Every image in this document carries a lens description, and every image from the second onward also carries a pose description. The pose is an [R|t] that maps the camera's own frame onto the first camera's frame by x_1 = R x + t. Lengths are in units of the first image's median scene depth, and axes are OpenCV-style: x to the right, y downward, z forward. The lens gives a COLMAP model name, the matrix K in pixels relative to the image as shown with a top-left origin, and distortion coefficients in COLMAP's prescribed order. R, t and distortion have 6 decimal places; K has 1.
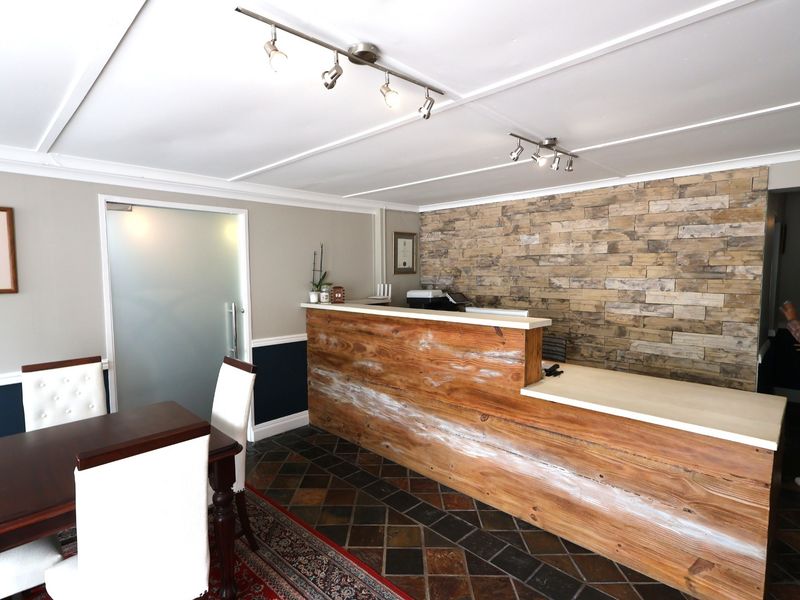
lens RADIAL K [[415.3, 0, 400.0], [0, 415.3, 300.0], [0, 0, 1]] dist [-0.001257, 0.001400]
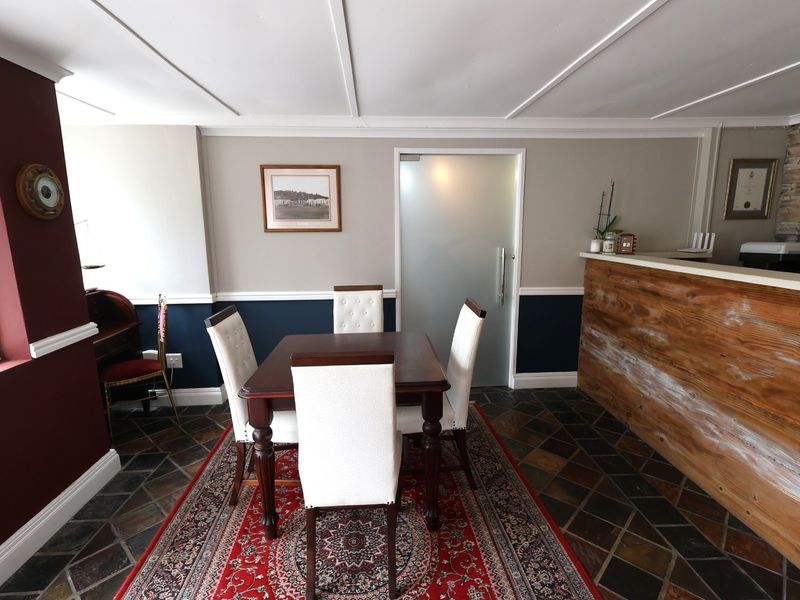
lens RADIAL K [[415.3, 0, 400.0], [0, 415.3, 300.0], [0, 0, 1]] dist [-0.001257, 0.001400]
pose [[0.739579, 0.123535, -0.661636, 0.091772], [-0.046977, 0.990089, 0.132351, 0.011197], [0.671429, -0.066802, 0.738052, 0.105769]]
